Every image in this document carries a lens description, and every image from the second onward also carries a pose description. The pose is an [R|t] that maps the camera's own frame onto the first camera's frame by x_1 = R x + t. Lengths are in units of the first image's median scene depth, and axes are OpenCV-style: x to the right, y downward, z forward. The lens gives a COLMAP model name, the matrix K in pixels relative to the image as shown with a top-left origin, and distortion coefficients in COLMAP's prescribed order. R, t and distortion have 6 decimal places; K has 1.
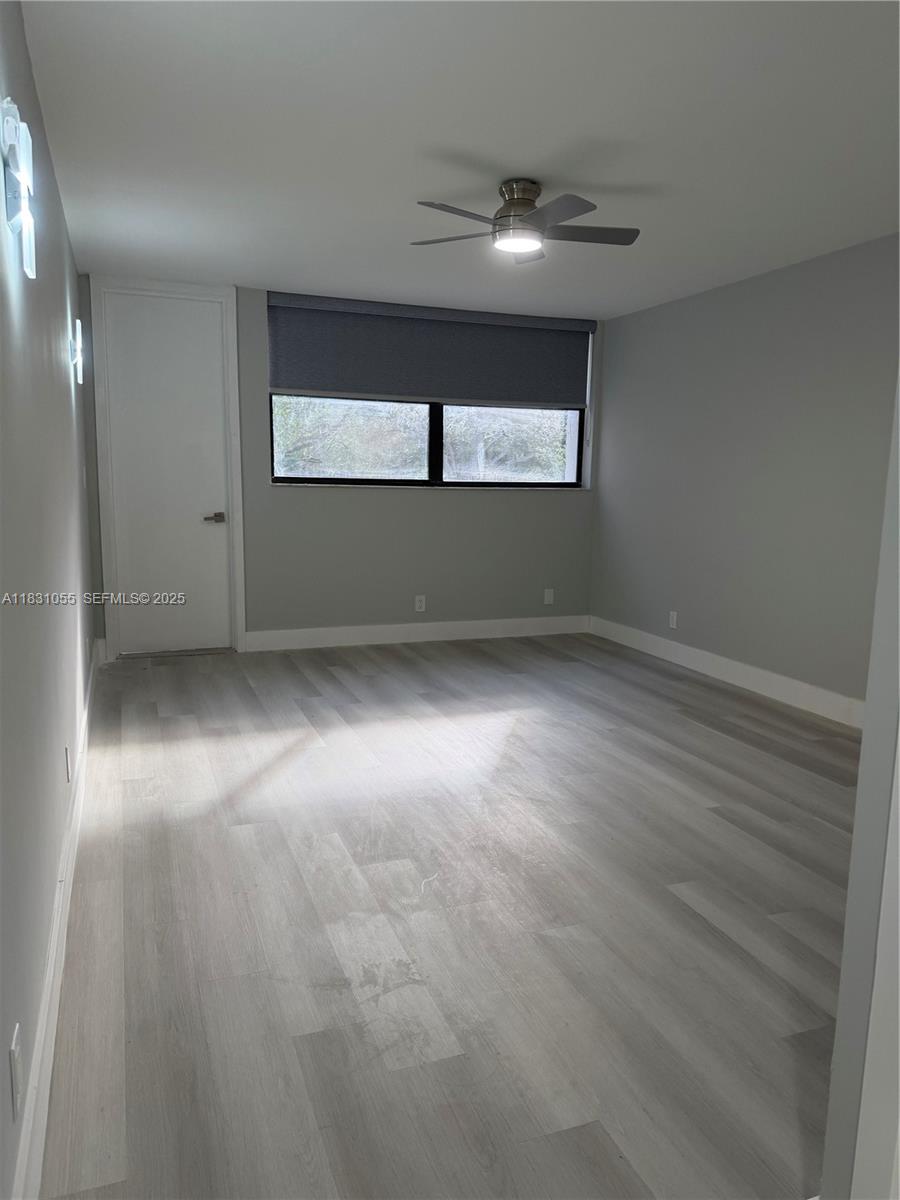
lens RADIAL K [[852.1, 0, 450.0], [0, 852.1, 600.0], [0, 0, 1]] dist [0.158009, -0.218050]
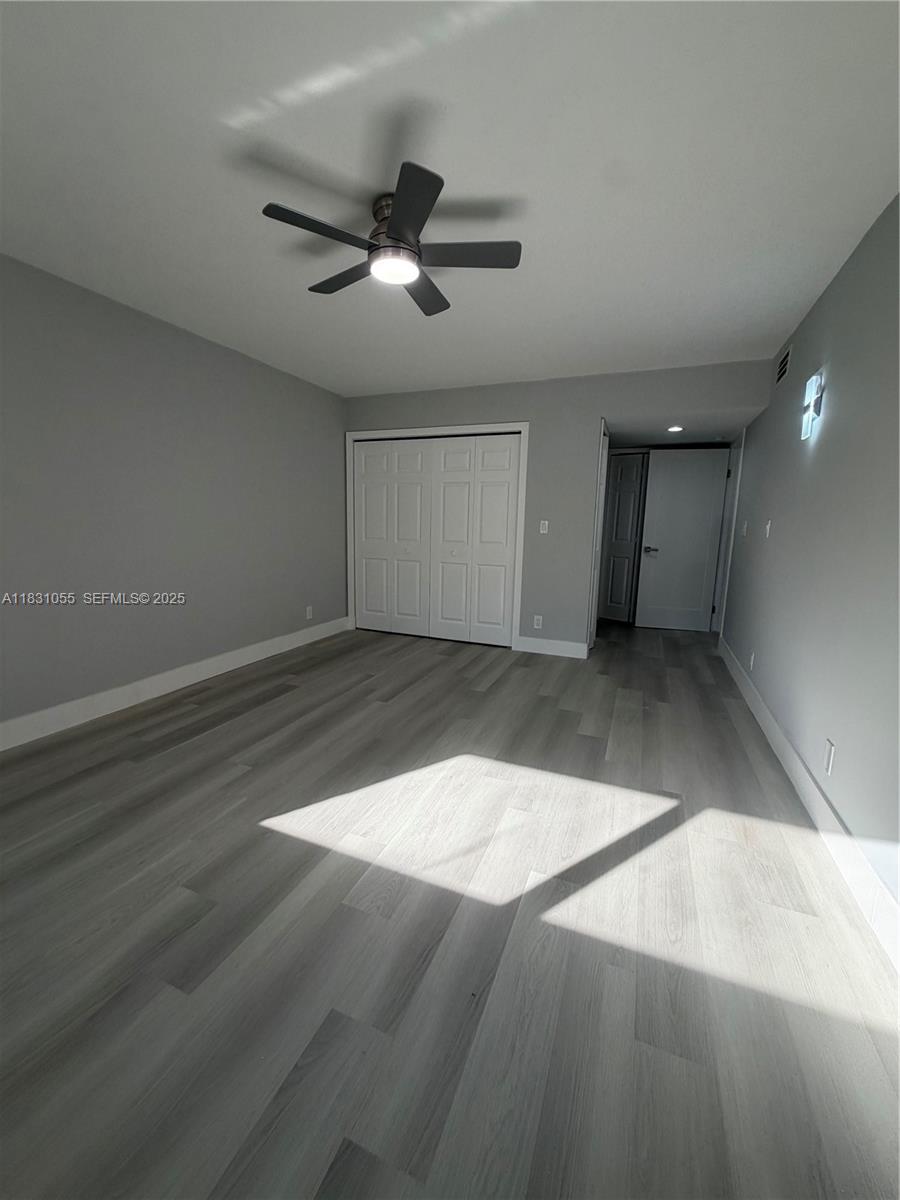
lens RADIAL K [[473.7, 0, 445.9], [0, 473.7, 596.9], [0, 0, 1]] dist [0.000355, 0.000007]
pose [[-0.723726, -0.141295, 0.675468, -0.311201], [0.068957, 0.959109, 0.274510, -0.165957], [-0.686634, 0.245248, -0.684388, 1.180768]]
